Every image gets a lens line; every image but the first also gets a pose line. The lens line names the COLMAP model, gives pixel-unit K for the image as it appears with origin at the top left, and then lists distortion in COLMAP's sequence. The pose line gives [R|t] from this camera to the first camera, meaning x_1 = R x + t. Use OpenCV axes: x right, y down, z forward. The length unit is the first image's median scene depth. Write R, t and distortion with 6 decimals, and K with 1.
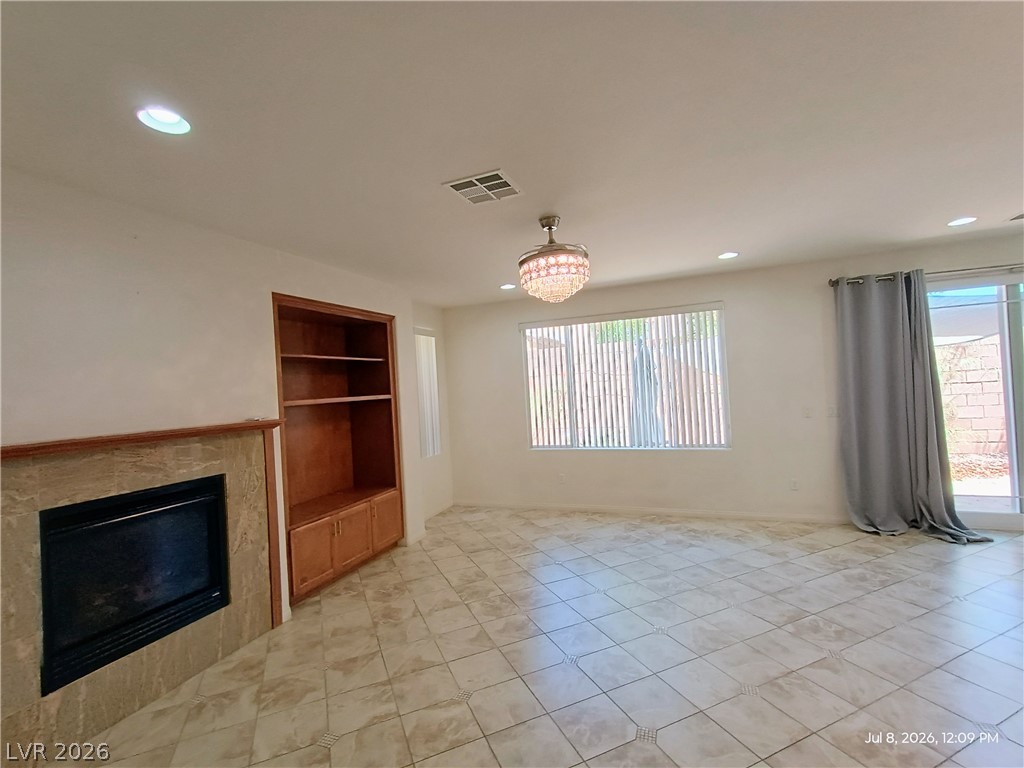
lens RADIAL K [[485.7, 0, 508.1], [0, 485.7, 382.9], [0, 0, 1]] dist [0.001625, 0.007707]
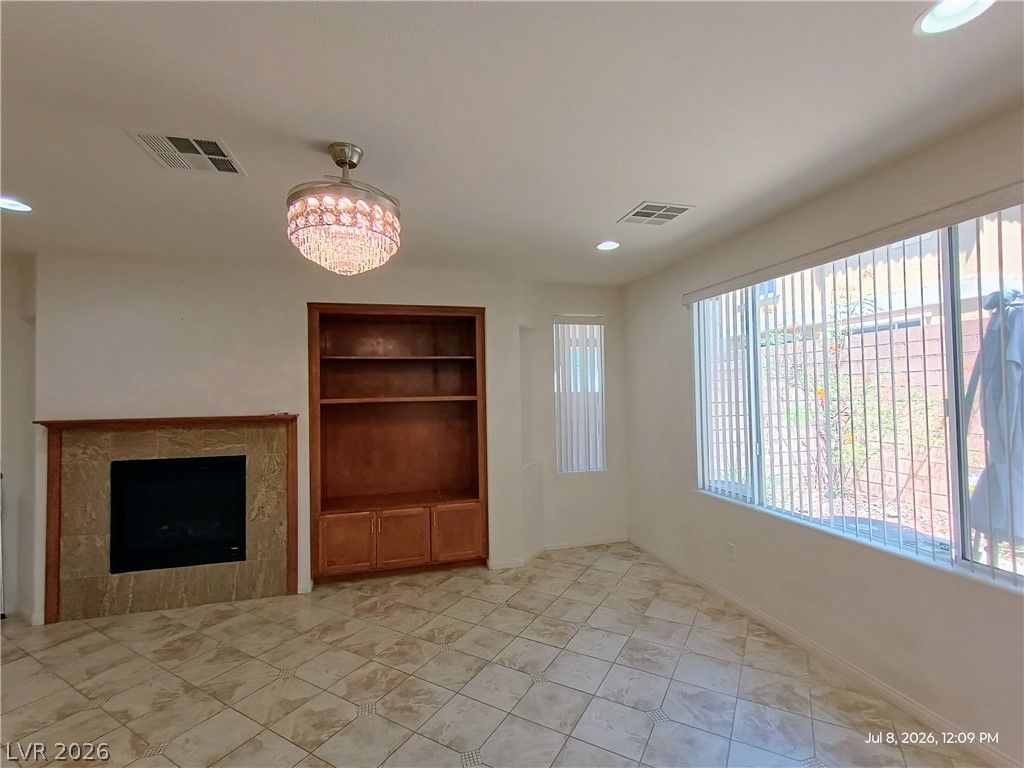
lens RADIAL K [[474.6, 0, 512.8], [0, 474.6, 375.9], [0, 0, 1]] dist [0.005844, 0.000378]
pose [[0.577889, 0.020660, -0.815854, 0.747512], [-0.009199, 0.999781, 0.018802, -0.043892], [0.816064, -0.003361, 0.577952, 0.788907]]
